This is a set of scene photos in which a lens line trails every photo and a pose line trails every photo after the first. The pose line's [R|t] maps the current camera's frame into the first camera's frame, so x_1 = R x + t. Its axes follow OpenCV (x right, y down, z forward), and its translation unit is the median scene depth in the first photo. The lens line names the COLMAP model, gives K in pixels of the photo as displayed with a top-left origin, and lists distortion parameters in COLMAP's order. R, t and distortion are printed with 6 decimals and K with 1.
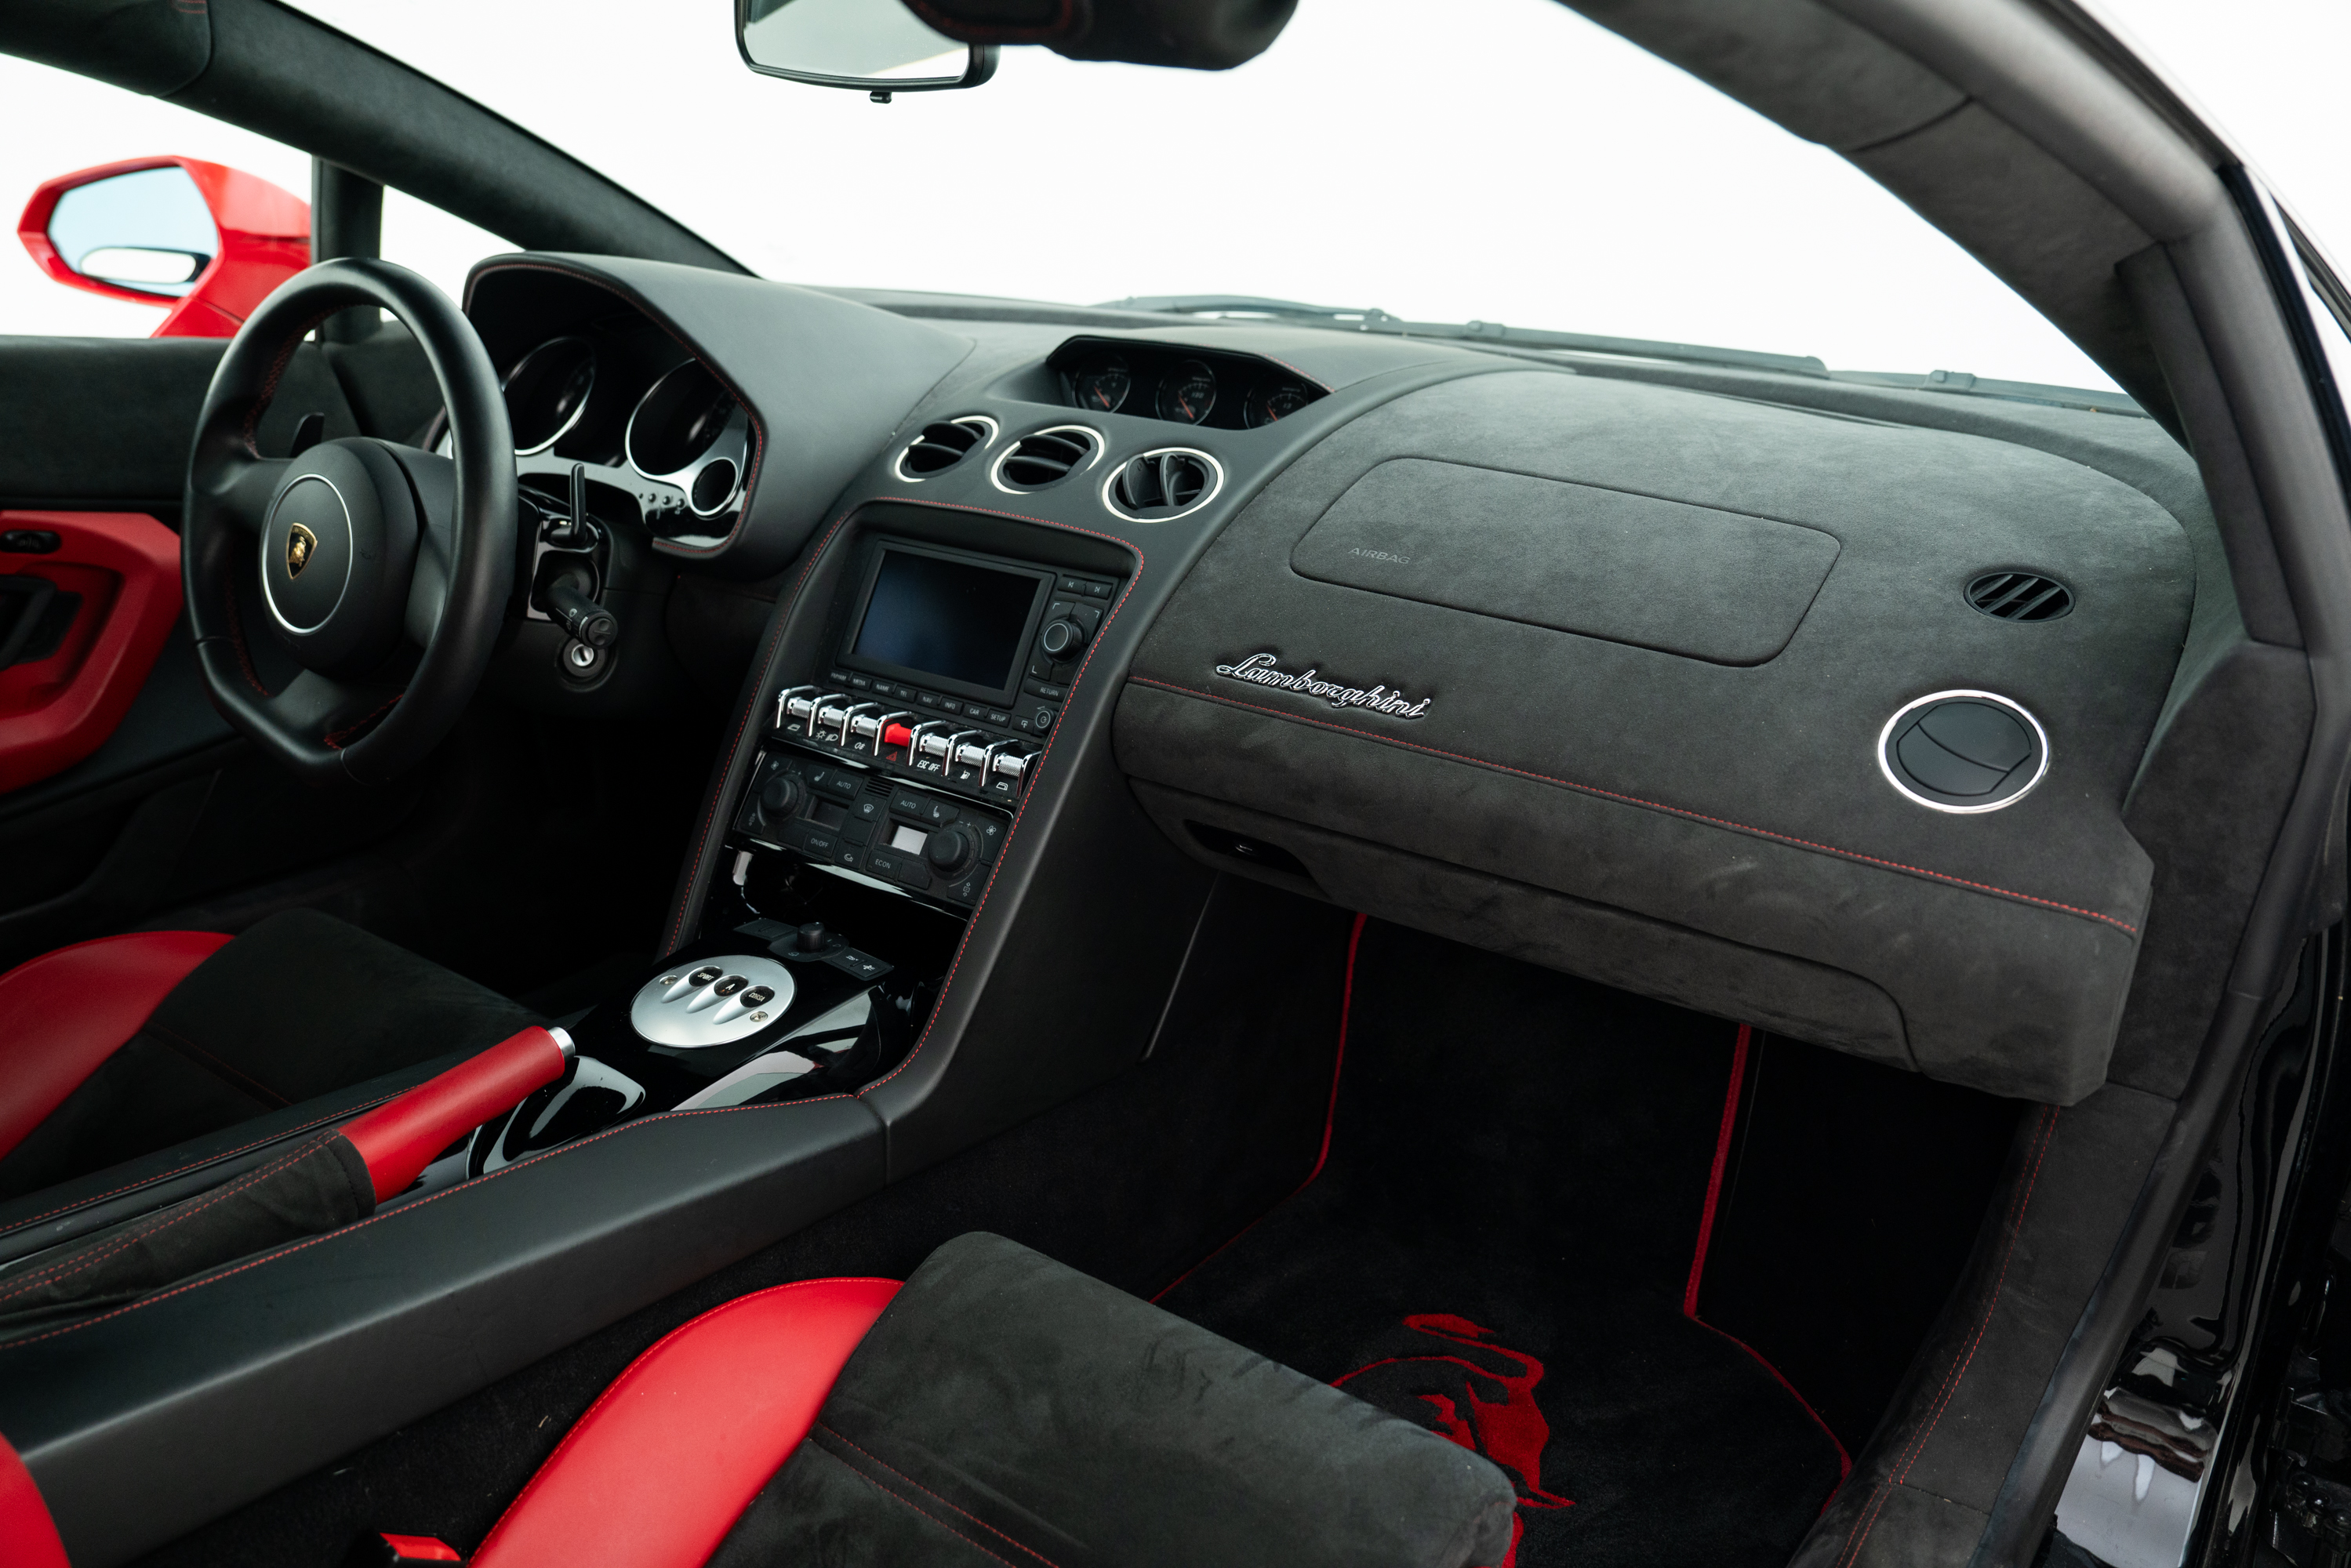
lens RADIAL K [[1957.1, 0, 1175.8], [0, 1957.1, 781.0], [0, 0, 1]] dist [0.006301, 0.000592]
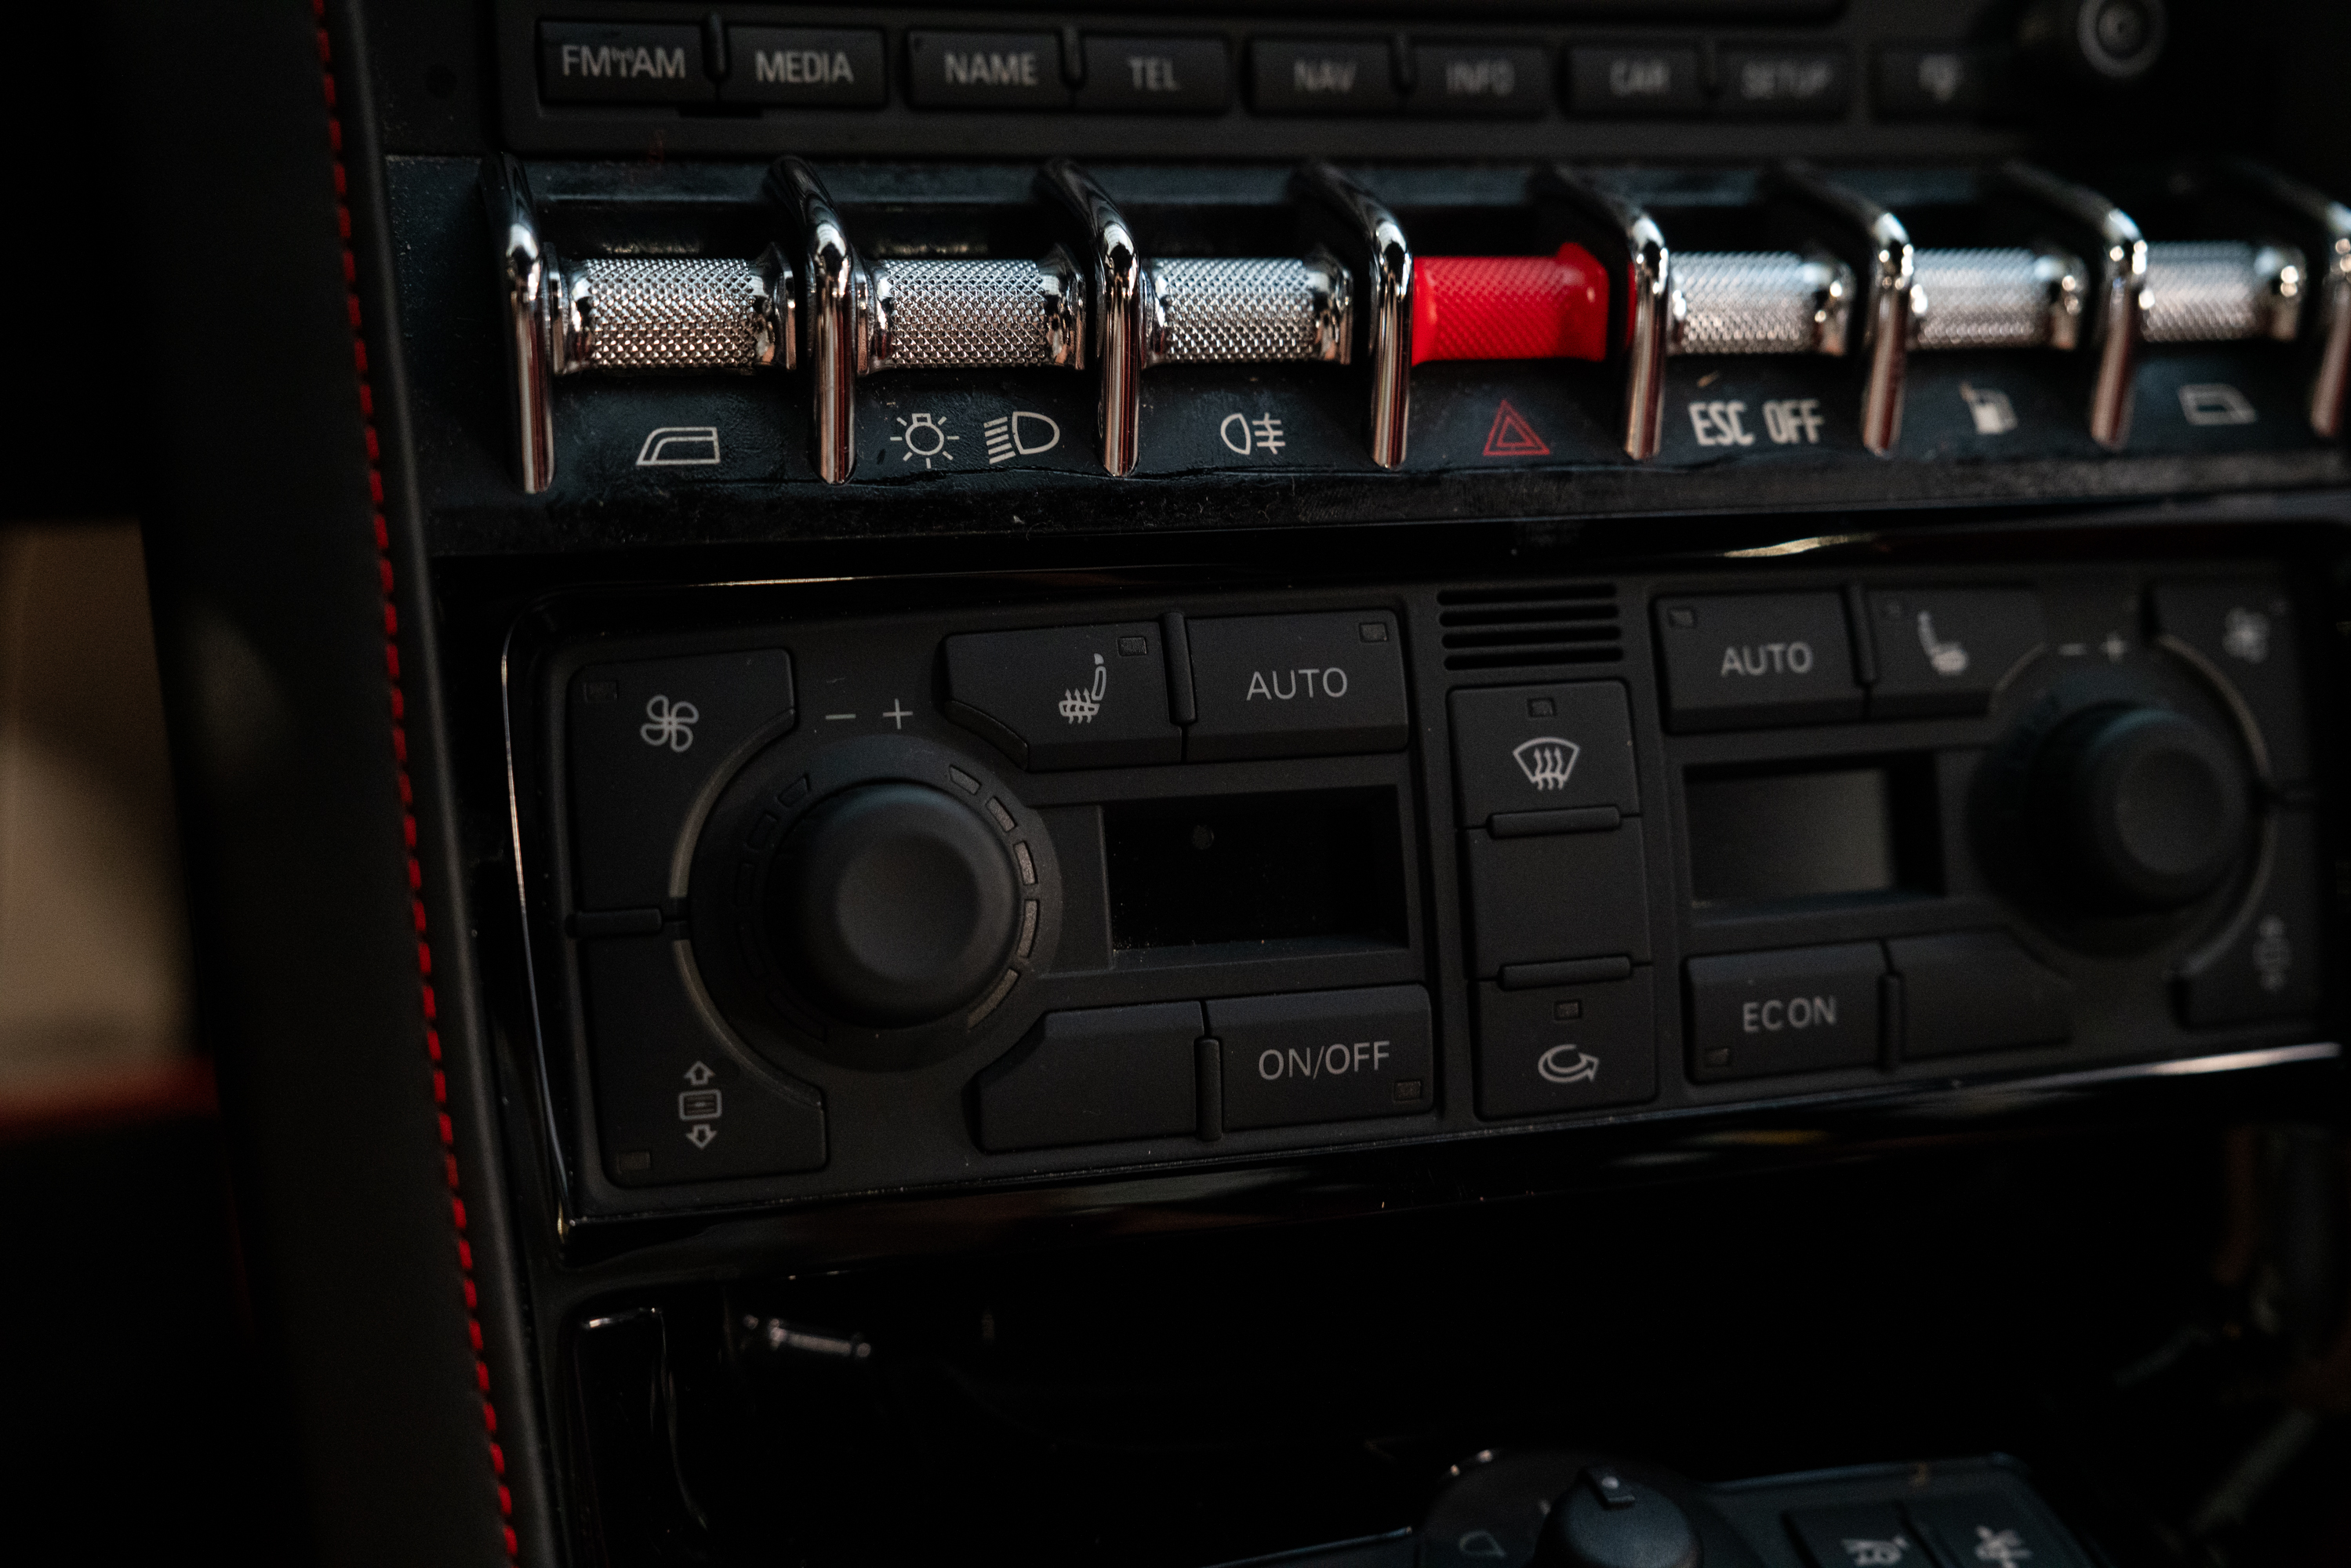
lens RADIAL K [[2720.9, 0, 1157.8], [0, 2720.9, 794.6], [0, 0, 1]] dist [0.032403, 0.000000]
pose [[0.604298, -0.389551, 0.695035, -0.348177], [0.170868, 0.915394, 0.364496, -0.077630], [-0.778221, -0.101505, 0.619733, 0.876997]]
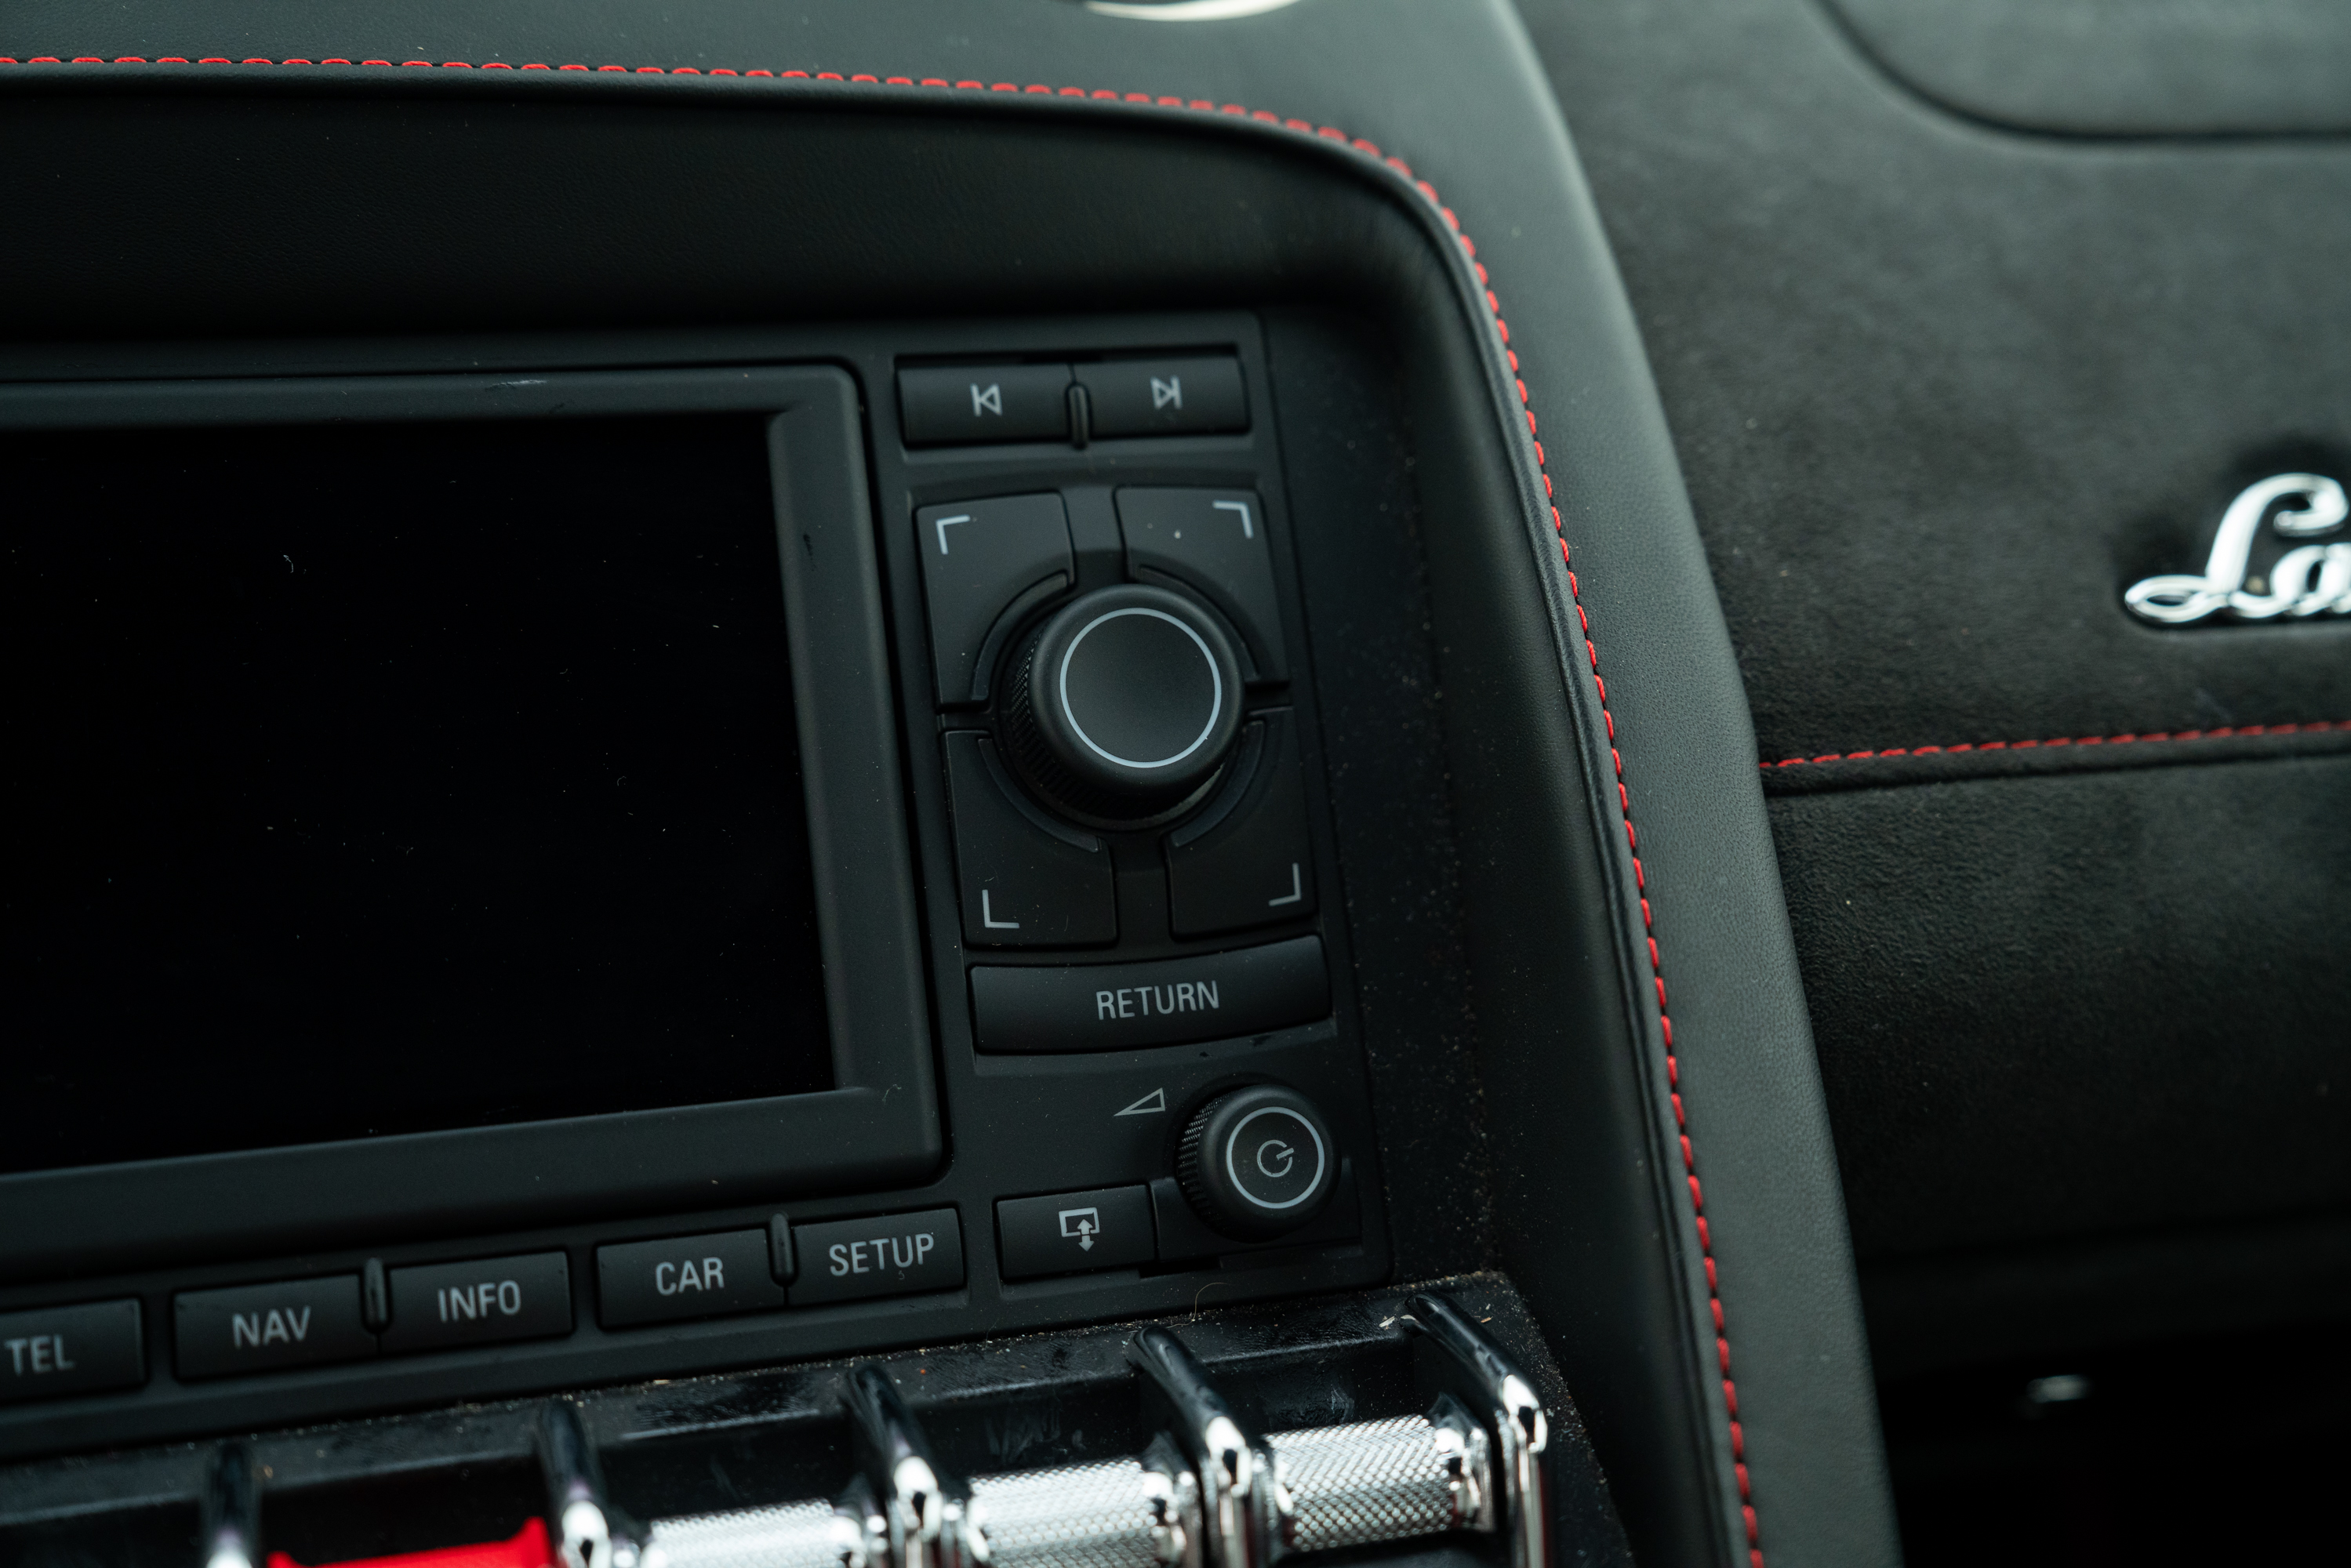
lens RADIAL K [[2977.4, 0, 1172.0], [0, 2977.4, 814.7], [0, 0, 1]] dist [0.065652, 0.000000]
pose [[0.591981, -0.250558, 0.766015, -0.261791], [0.257374, 0.959453, 0.114930, -0.090964], [-0.763752, 0.129116, 0.632465, 0.821271]]
